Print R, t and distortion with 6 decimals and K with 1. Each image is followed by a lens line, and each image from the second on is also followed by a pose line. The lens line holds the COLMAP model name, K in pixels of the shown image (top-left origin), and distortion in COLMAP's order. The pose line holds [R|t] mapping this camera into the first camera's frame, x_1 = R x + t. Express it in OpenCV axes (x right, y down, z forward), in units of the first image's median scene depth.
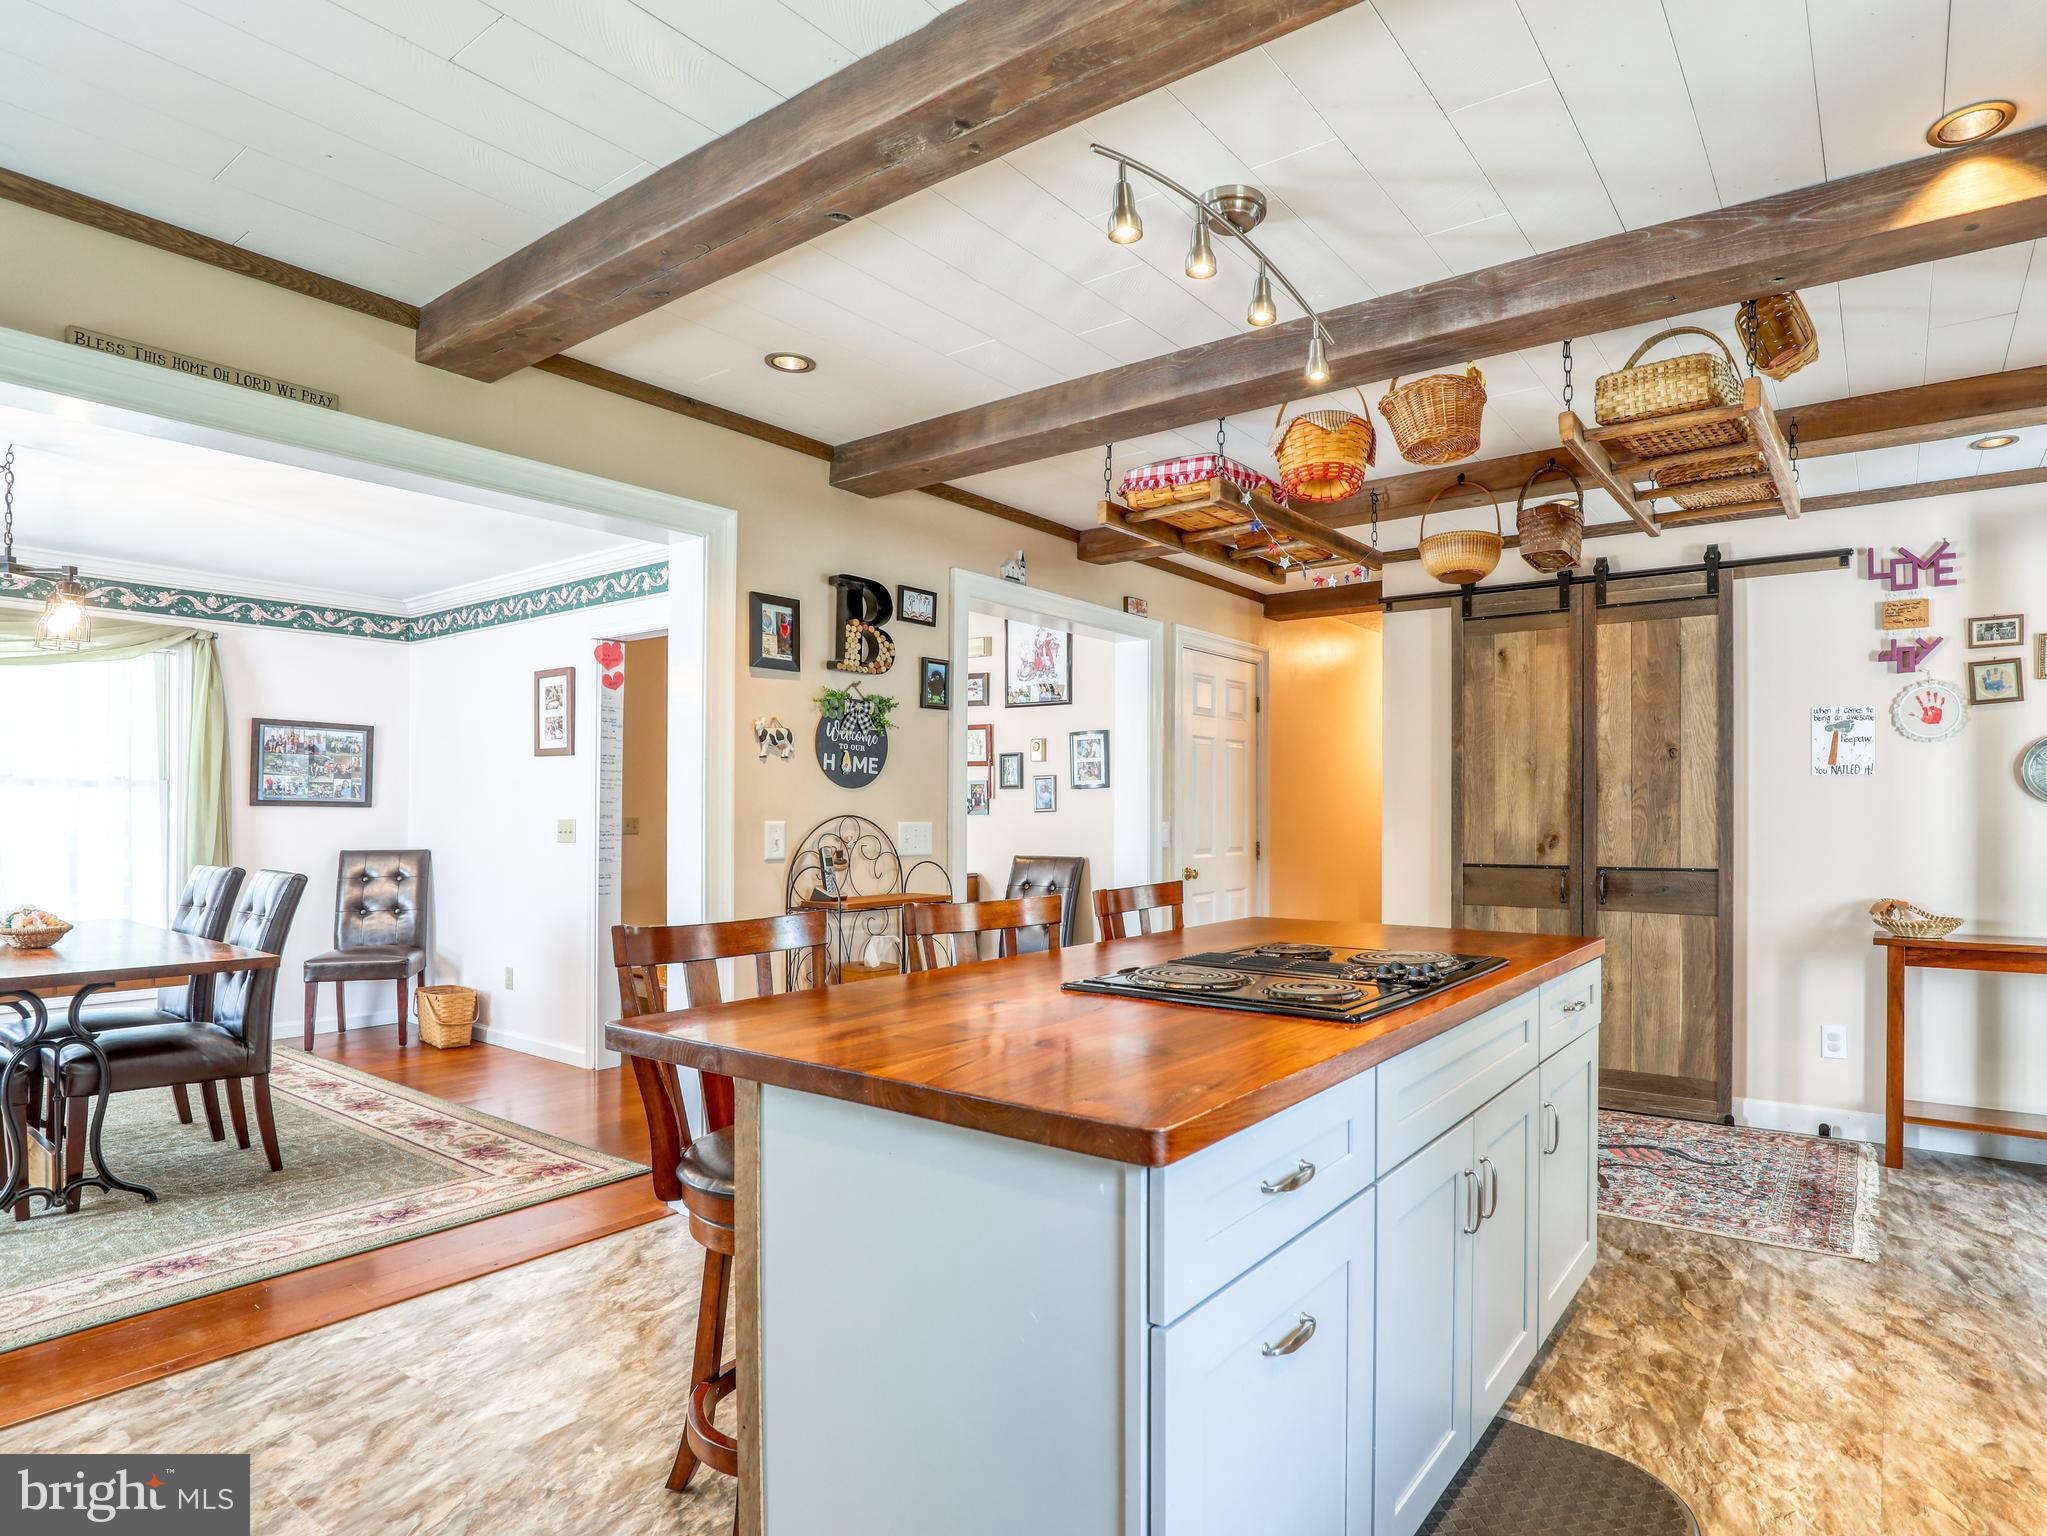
lens RADIAL K [[1104.7, 0, 1170.7], [0, 1104.7, 819.1], [0, 0, 1]] dist [-0.045083, -0.000676]
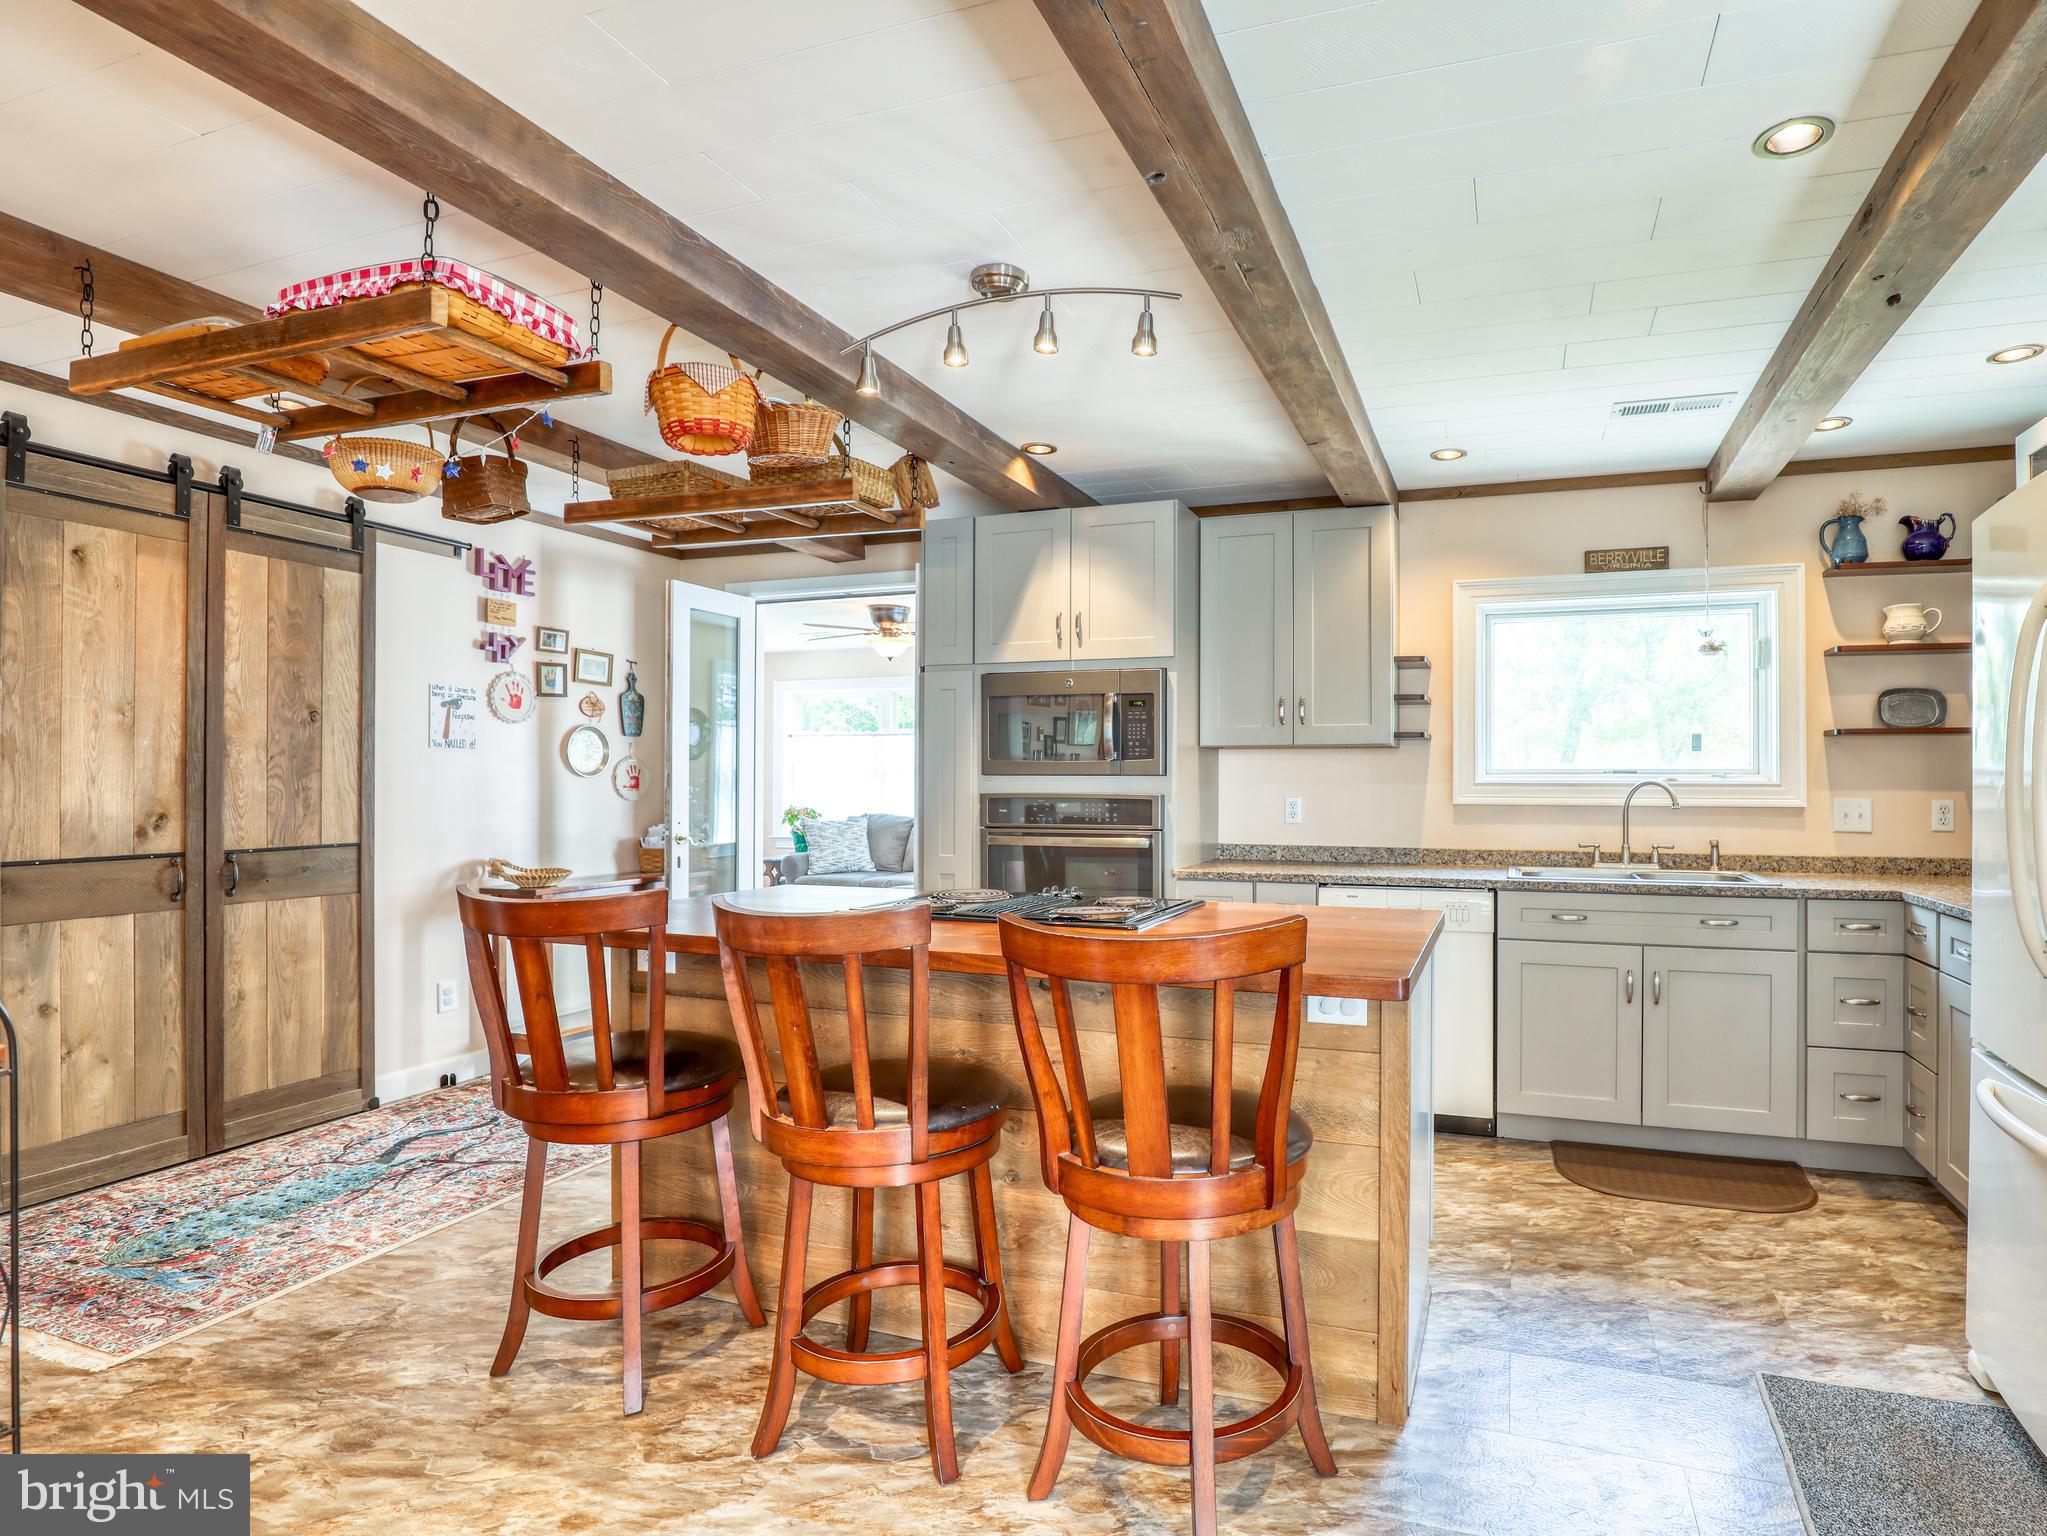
lens RADIAL K [[1064.1, 0, 1167.1], [0, 1064.1, 785.6], [0, 0, 1]] dist [-0.029159, 0.000969]
pose [[-0.277363, -0.004300, 0.960756, -0.550515], [0.001069, 0.999988, 0.004784, -0.007209], [-0.960765, 0.002354, -0.277355, 0.565799]]
